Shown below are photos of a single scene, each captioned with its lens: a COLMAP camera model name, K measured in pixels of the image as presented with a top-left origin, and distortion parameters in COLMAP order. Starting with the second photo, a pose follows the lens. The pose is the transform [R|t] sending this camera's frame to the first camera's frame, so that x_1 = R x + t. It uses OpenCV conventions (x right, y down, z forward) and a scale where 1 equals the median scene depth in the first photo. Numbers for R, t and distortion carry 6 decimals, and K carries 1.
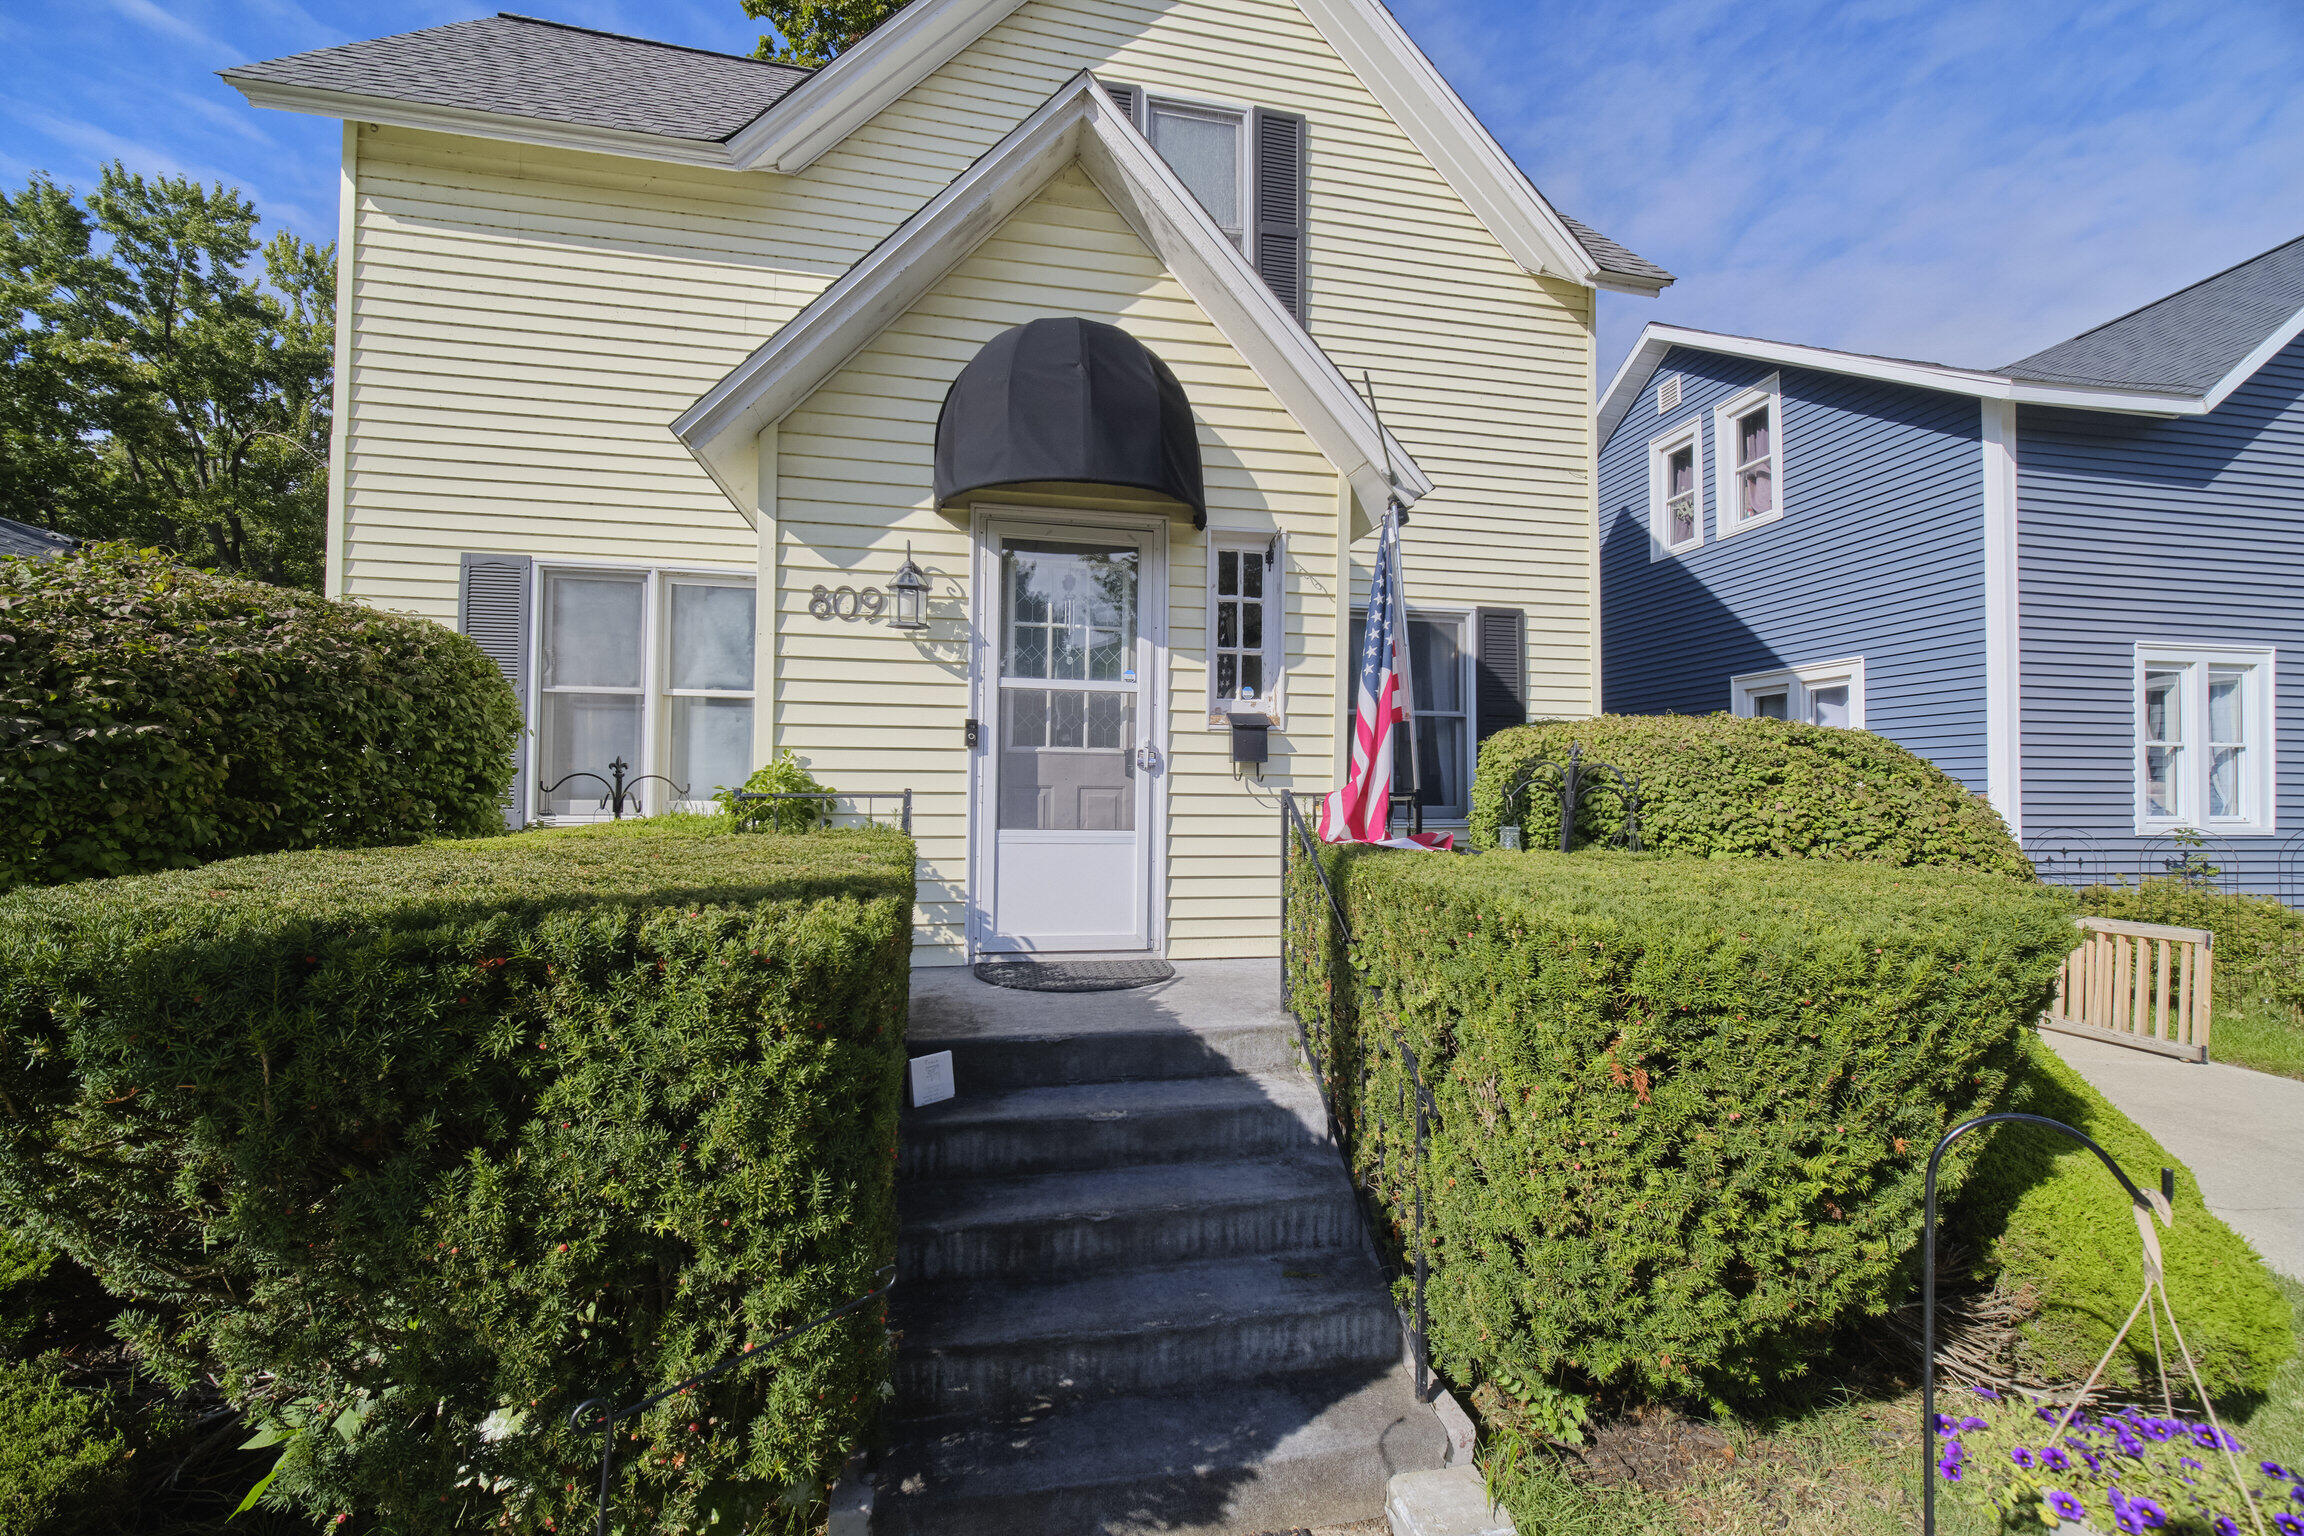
lens RADIAL K [[904.9, 0, 1152.0], [0, 904.9, 751.3], [0, 0, 1]] dist [-0.002543, -0.000072]
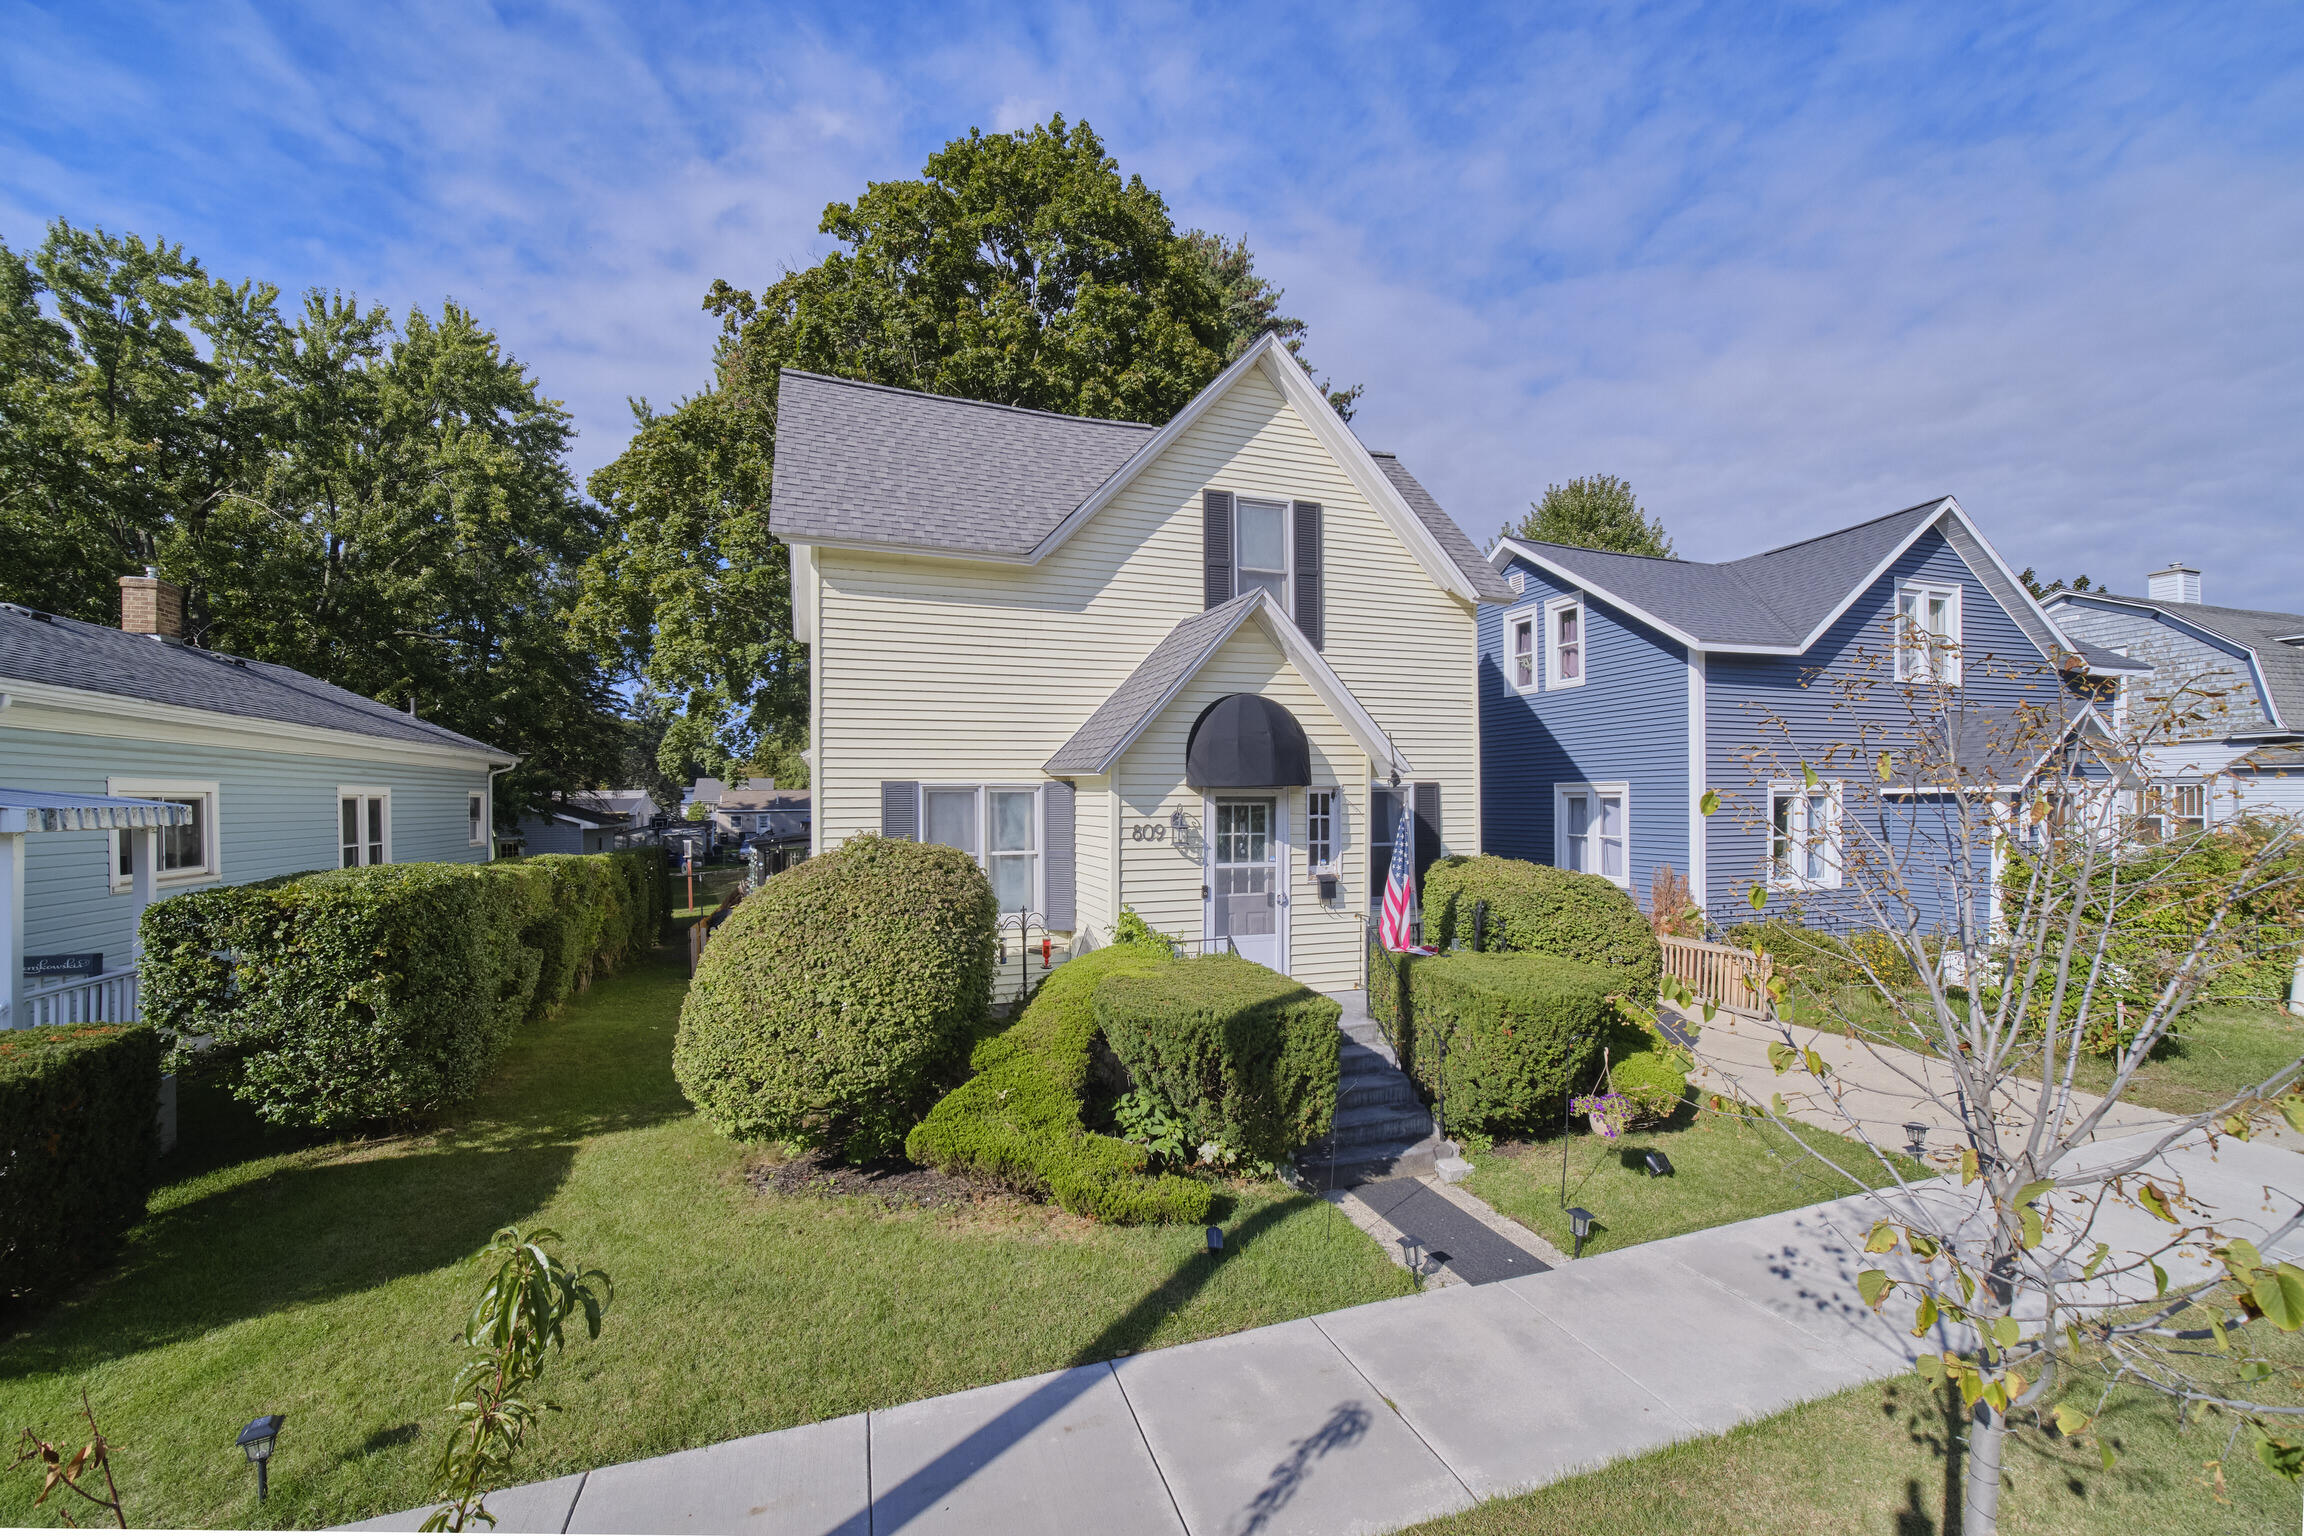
lens RADIAL K [[929.4, 0, 1155.9], [0, 929.4, 762.4], [0, 0, 1]] dist [-0.000938, -0.000308]
pose [[0.988803, -0.005657, 0.149119, -0.596244], [0.004099, 0.999934, 0.010752, -0.325084], [-0.149170, -0.010020, 0.988761, -1.041724]]
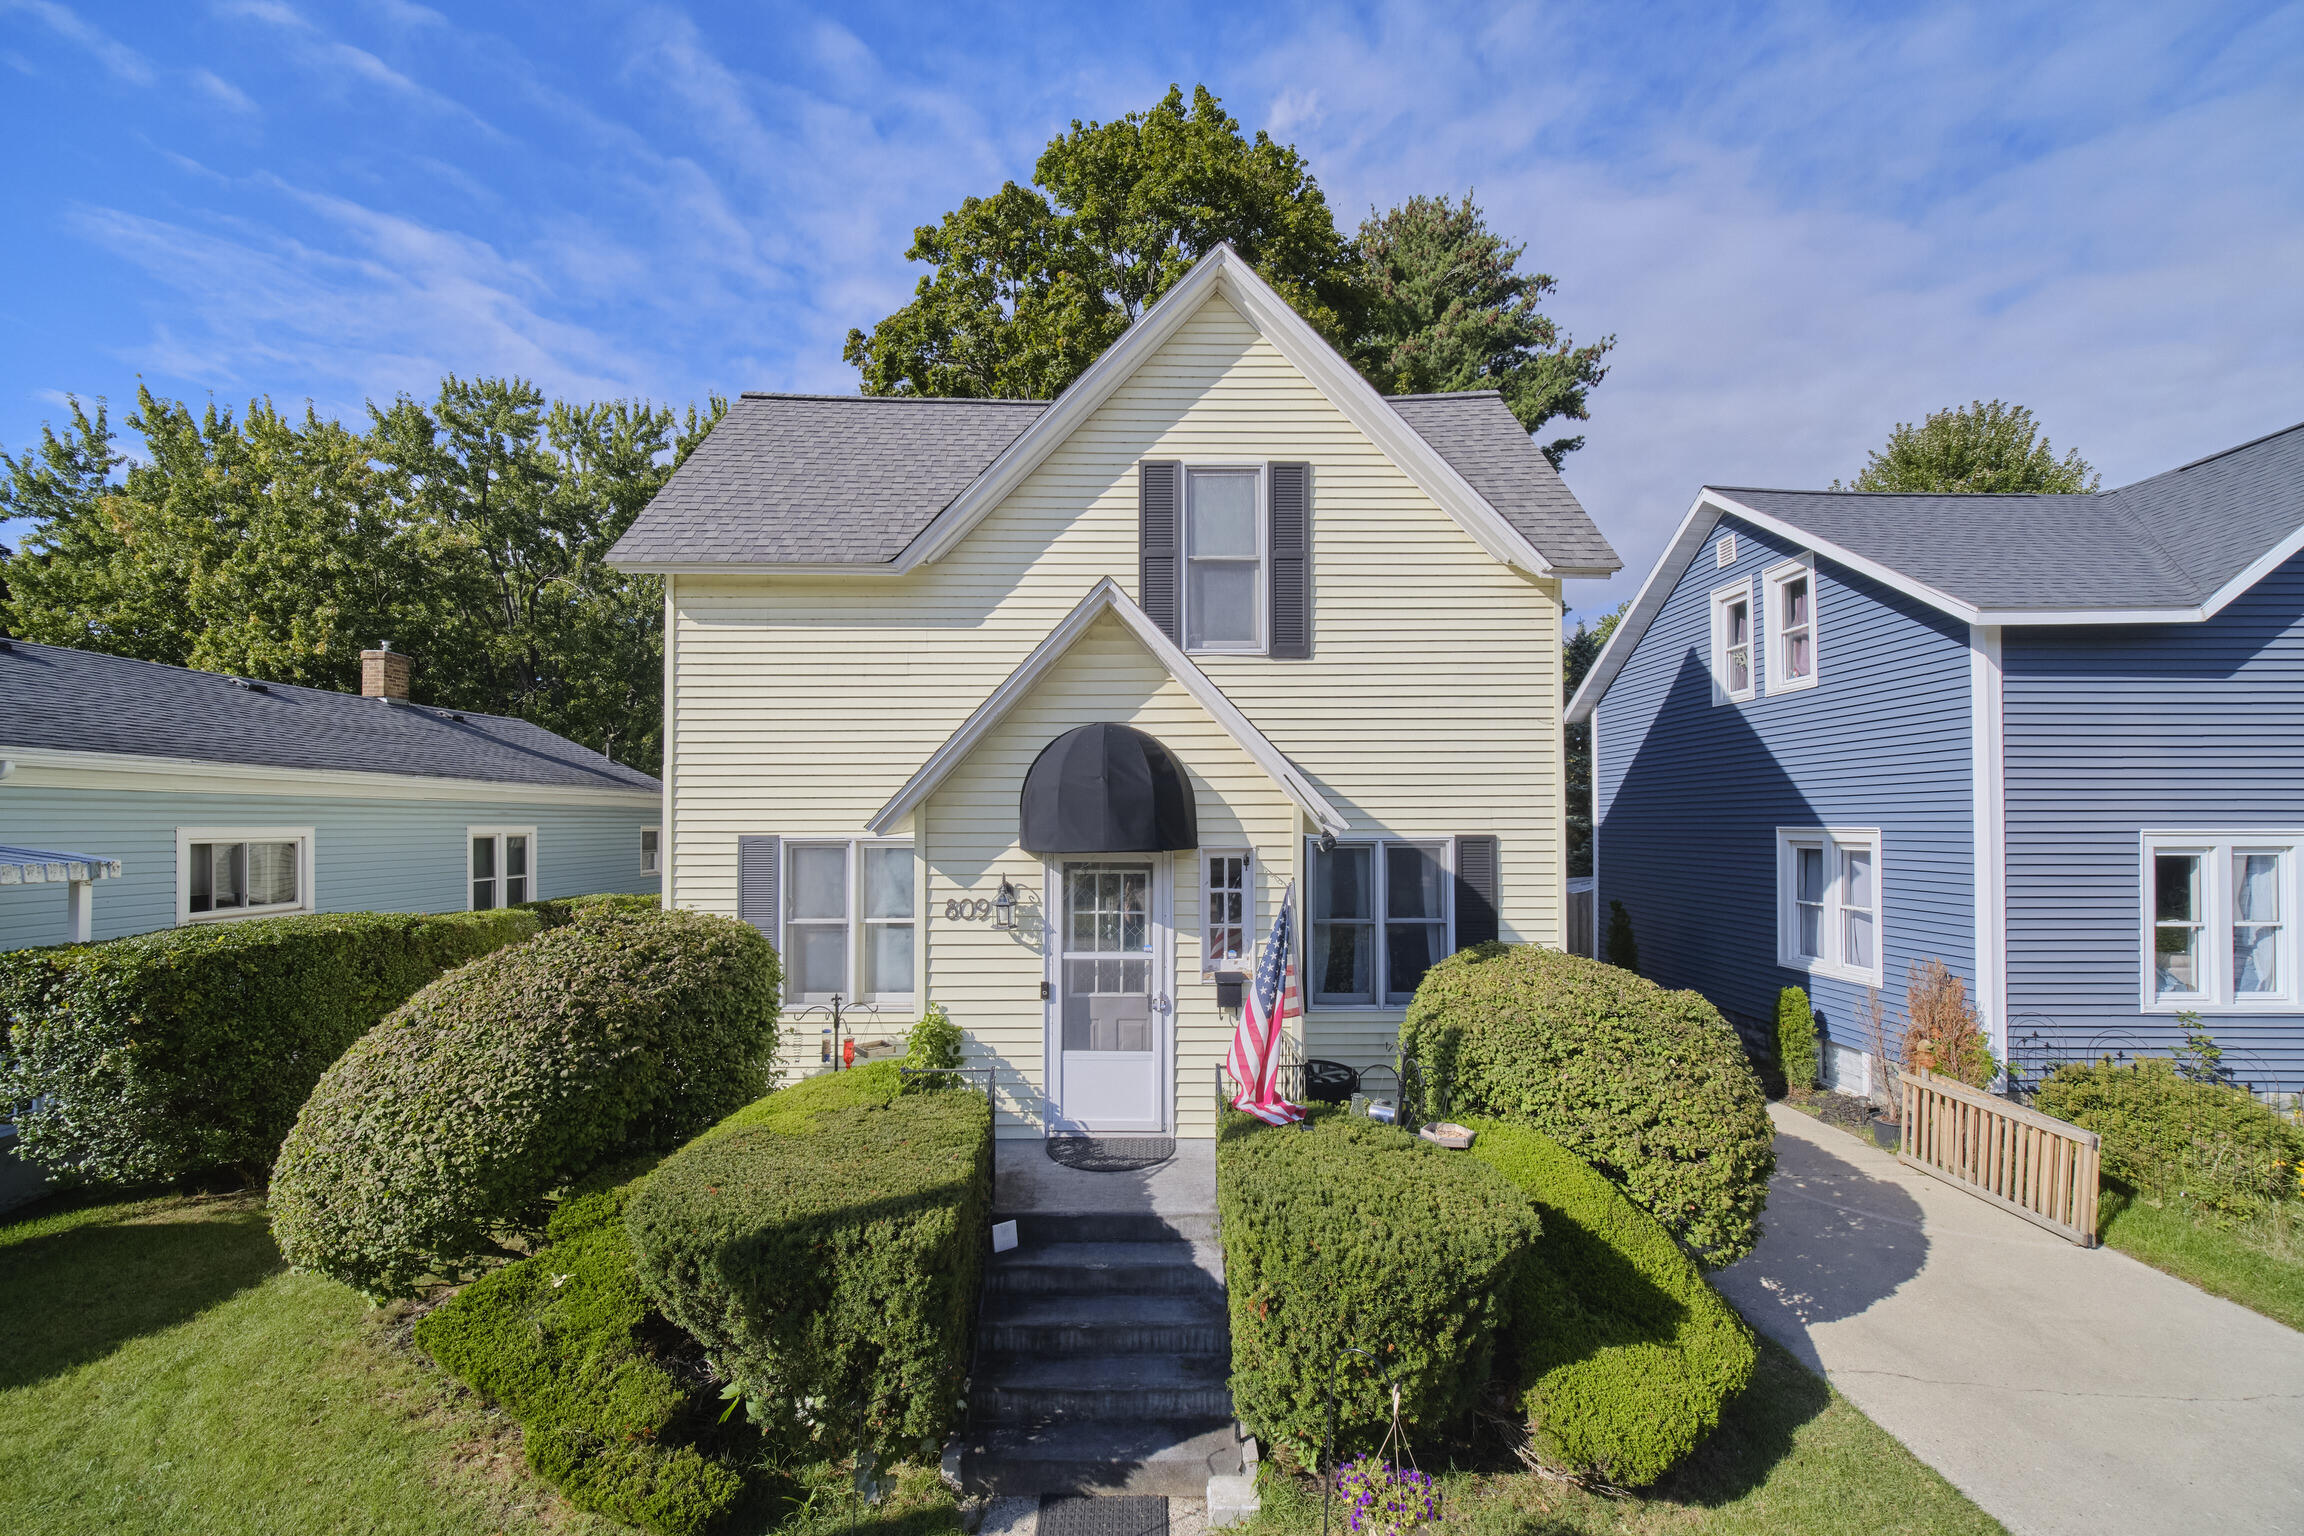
lens RADIAL K [[917.5, 0, 1144.0], [0, 917.5, 780.7], [0, 0, 1]] dist [-0.000541, -0.000171]
pose [[0.982159, -0.015490, -0.187411, 0.256552], [0.016742, 0.999847, 0.005095, -0.367547], [0.187304, -0.008142, 0.982268, -0.494644]]
